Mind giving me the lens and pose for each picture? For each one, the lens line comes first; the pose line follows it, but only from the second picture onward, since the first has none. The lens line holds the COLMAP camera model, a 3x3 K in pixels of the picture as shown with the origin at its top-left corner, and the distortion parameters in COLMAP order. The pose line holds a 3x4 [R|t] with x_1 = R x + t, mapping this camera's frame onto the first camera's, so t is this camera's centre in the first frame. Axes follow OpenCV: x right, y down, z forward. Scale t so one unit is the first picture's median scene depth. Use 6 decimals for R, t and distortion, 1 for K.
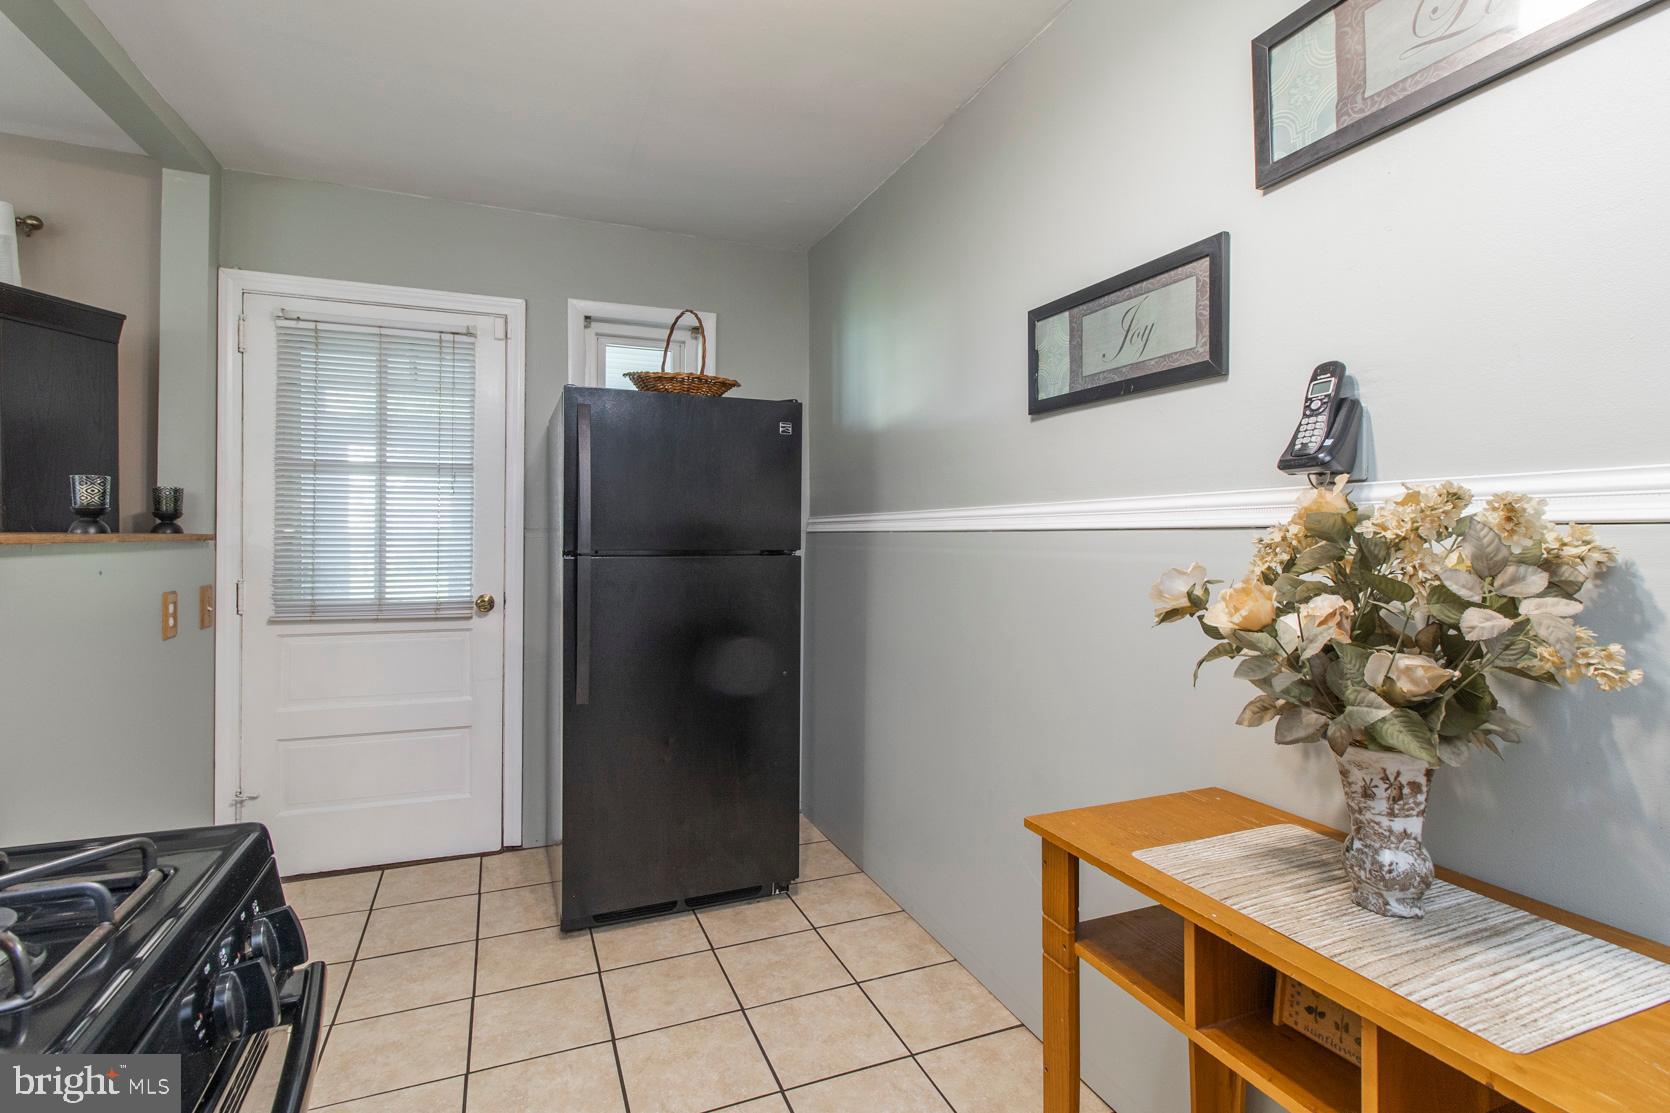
lens RADIAL K [[784.5, 0, 849.8], [0, 784.5, 532.5], [0, 0, 1]] dist [0.003855, 0.002158]
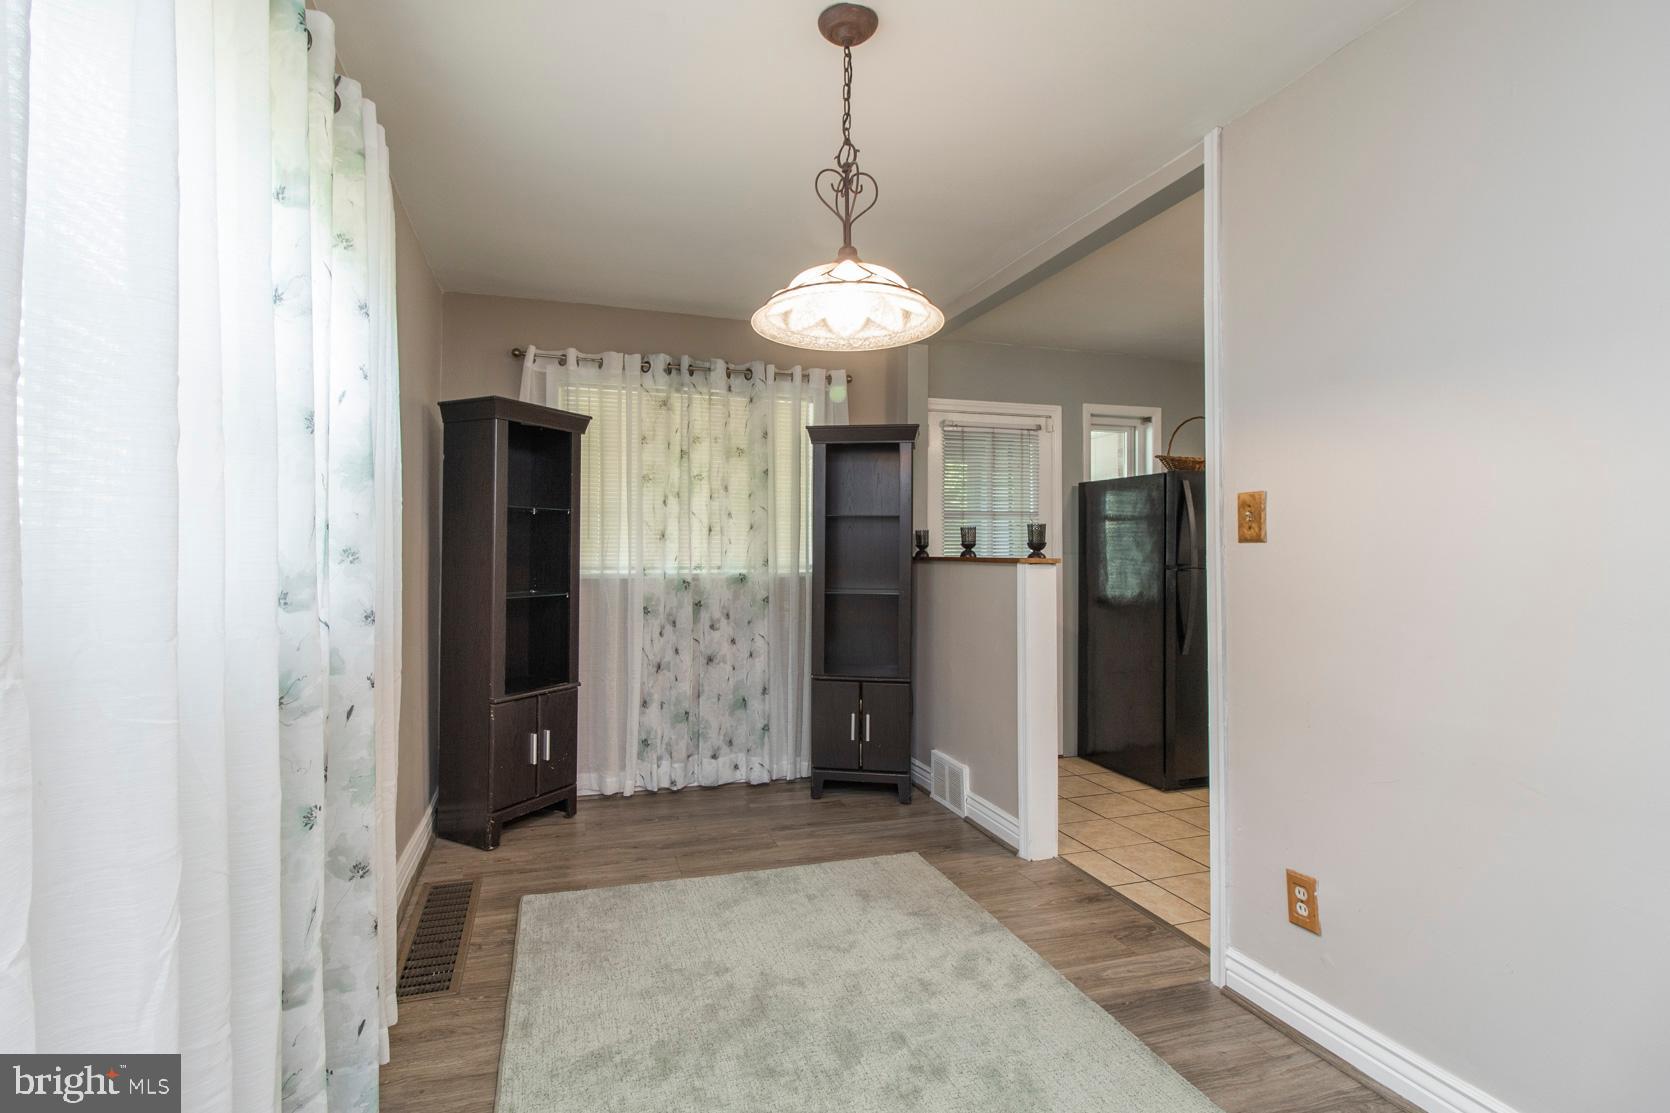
lens RADIAL K [[784.5, 0, 824.8], [0, 784.5, 552.5], [0, 0, 1]] dist [0.003855, 0.002158]
pose [[0.998125, -0.002007, -0.061181, -0.958858], [0.002357, 0.999981, 0.005652, -0.018879], [0.061168, -0.005786, 0.998111, -0.710735]]
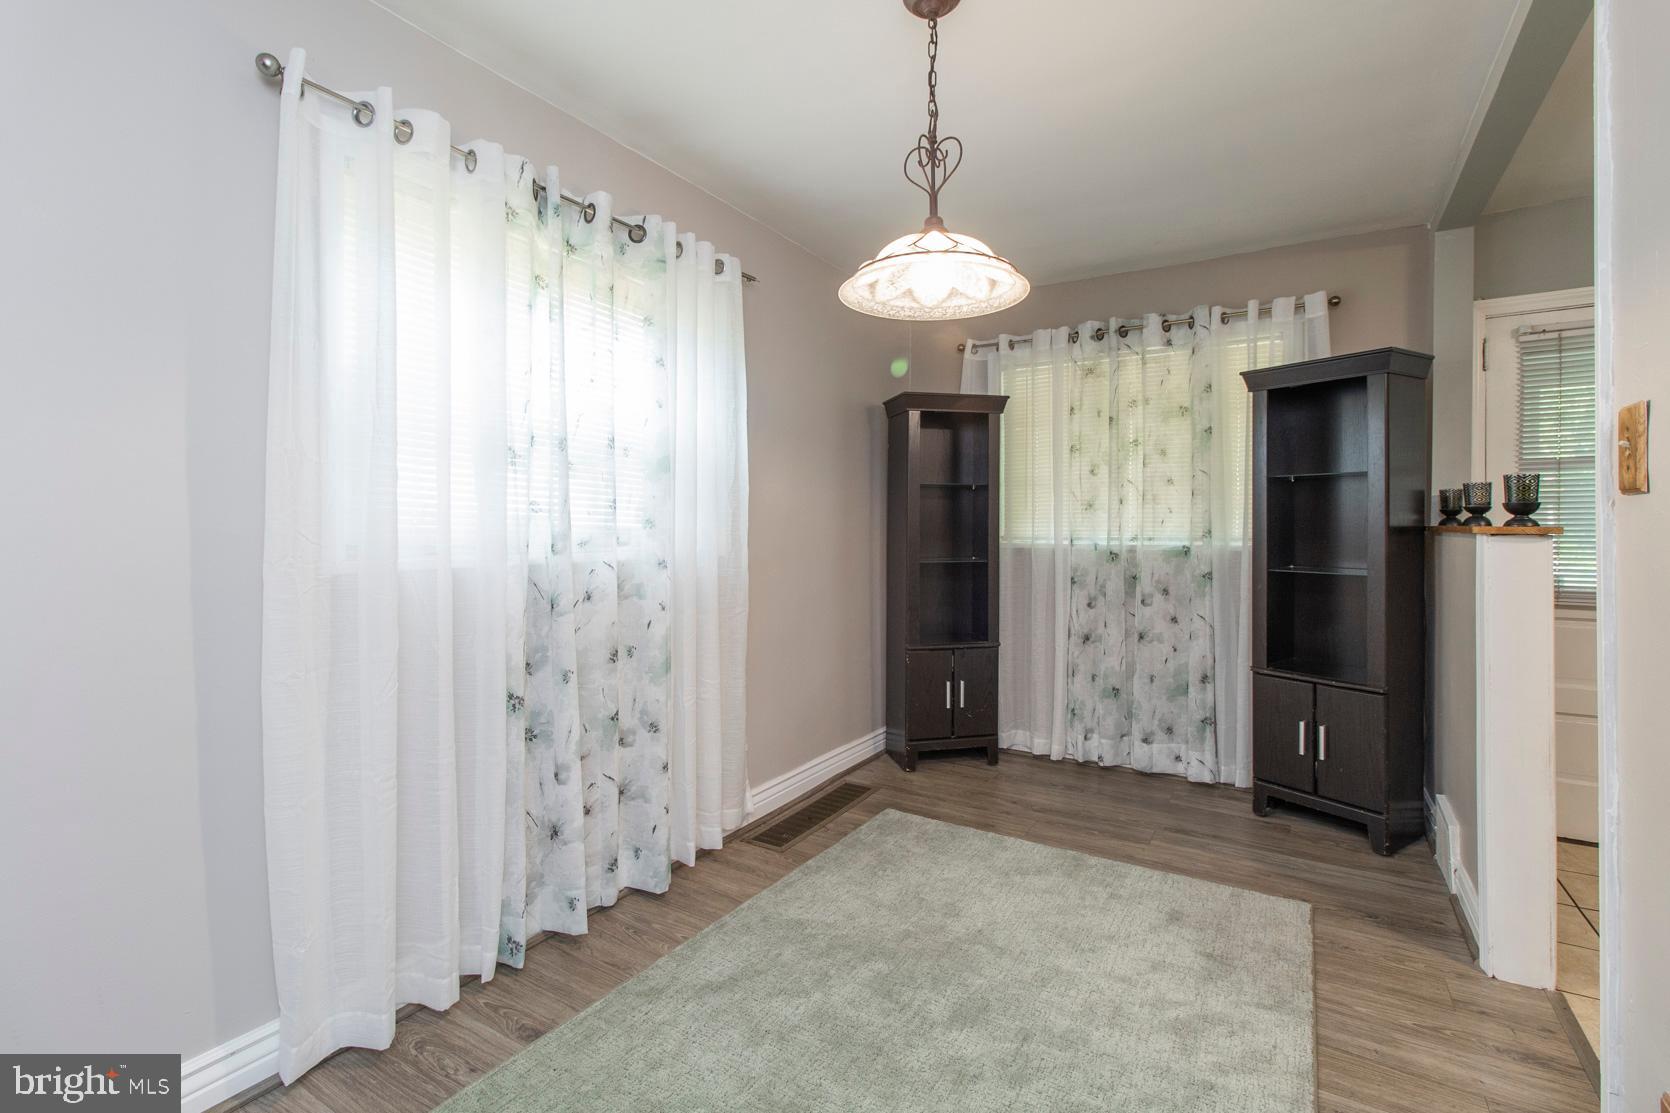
lens RADIAL K [[784.5, 0, 828.4], [0, 784.5, 532.5], [0, 0, 1]] dist [0.003855, 0.002158]
pose [[0.600319, 0.000906, -0.799760, -0.458964], [0.008705, 0.999933, 0.007666, -0.008055], [0.799713, -0.011564, 0.600271, -0.510963]]
